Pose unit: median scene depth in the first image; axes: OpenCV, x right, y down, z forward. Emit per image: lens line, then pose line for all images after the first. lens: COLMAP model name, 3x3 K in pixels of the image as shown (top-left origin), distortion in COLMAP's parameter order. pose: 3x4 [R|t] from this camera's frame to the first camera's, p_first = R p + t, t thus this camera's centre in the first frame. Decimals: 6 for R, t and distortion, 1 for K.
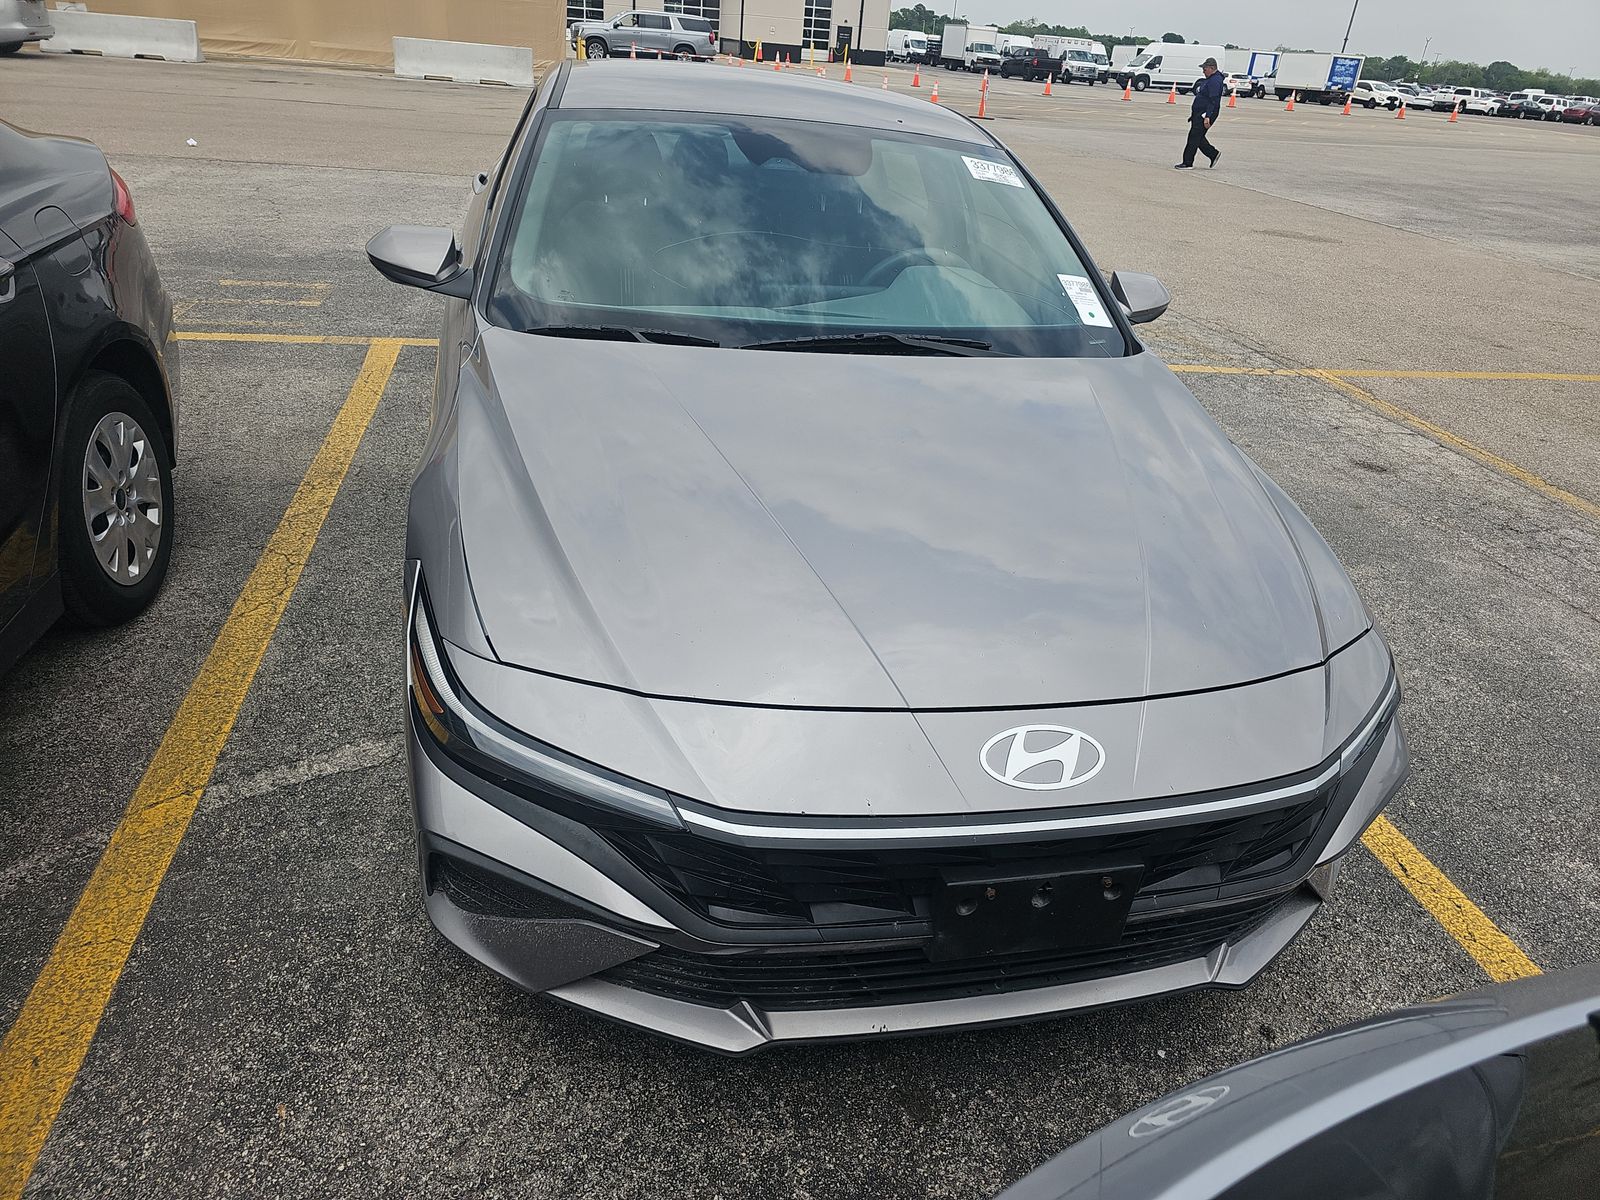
lens RADIAL K [[1071.3, 0, 800.6], [0, 1071.3, 559.6], [0, 0, 1]] dist [0.048830, -0.042370]
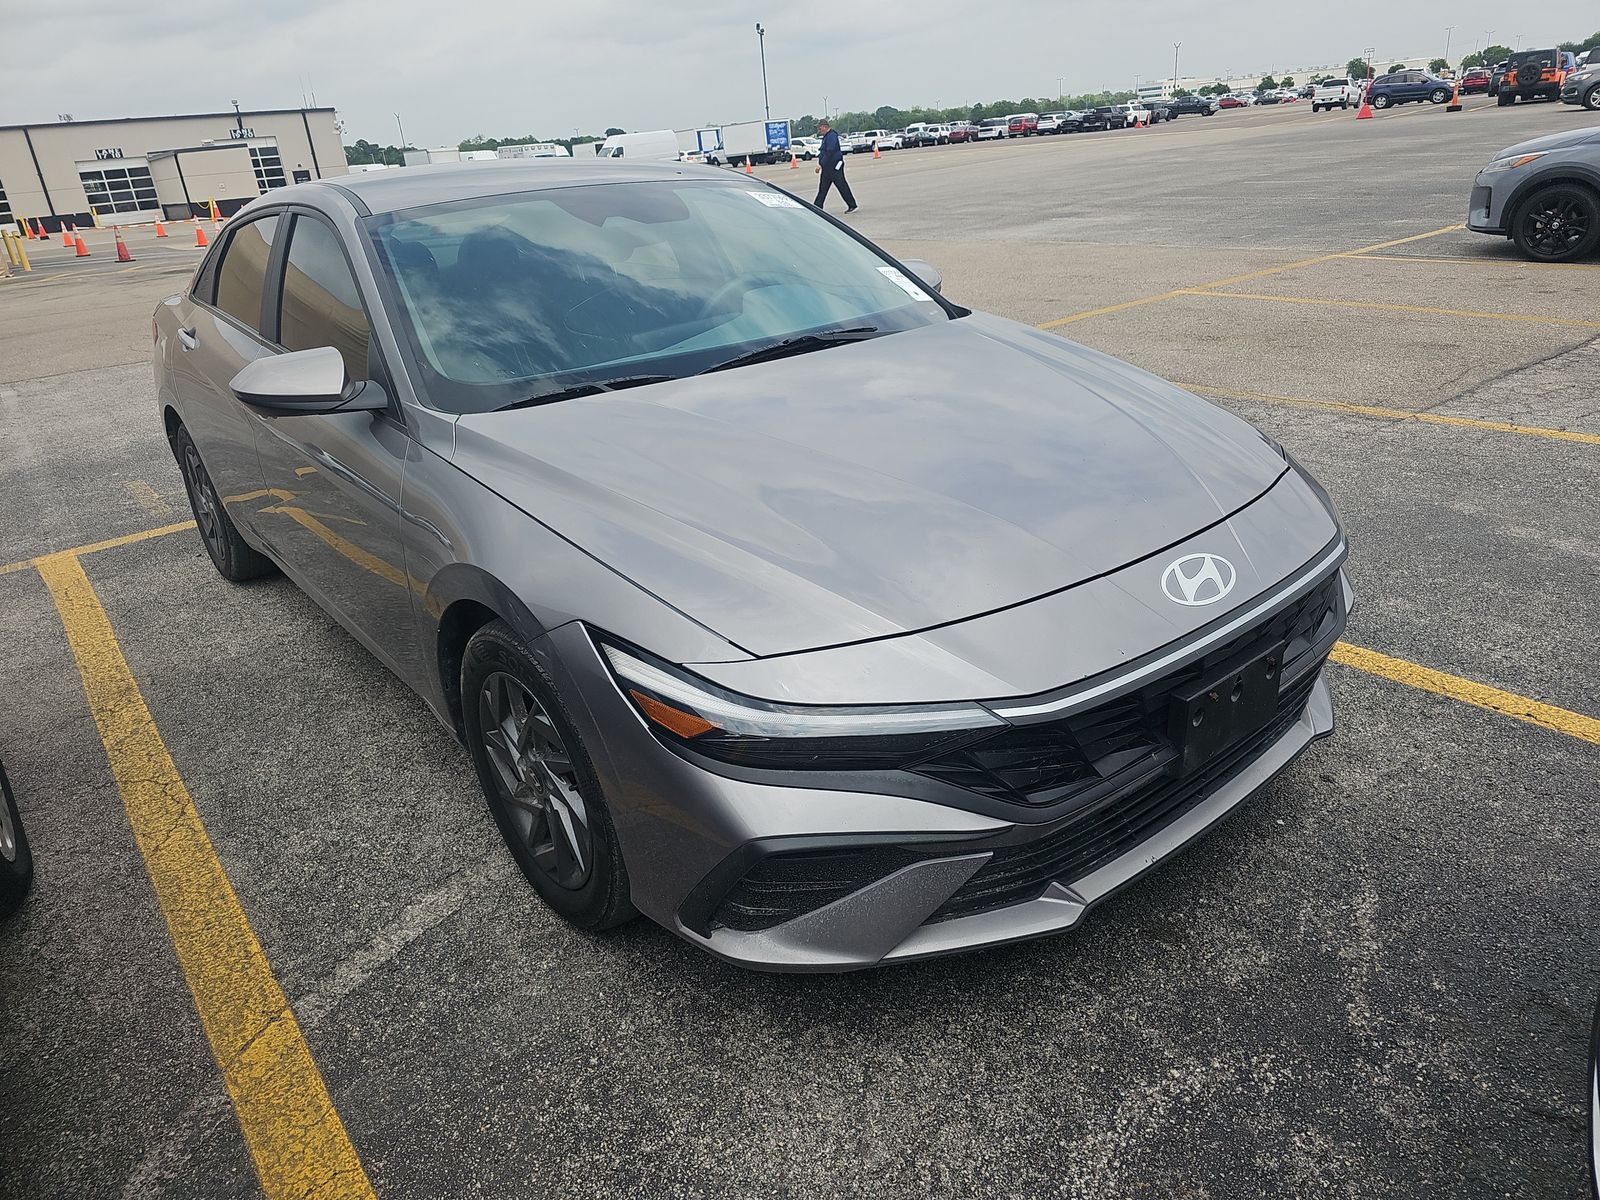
lens RADIAL K [[1078.0, 0, 787.6], [0, 1078.0, 544.8], [0, 0, 1]] dist [0.048553, -0.041720]
pose [[0.887048, -0.296143, 0.354183, -0.440907], [0.329625, 0.943397, -0.036739, 0.029391], [-0.323255, 0.149336, 0.934454, 0.006986]]
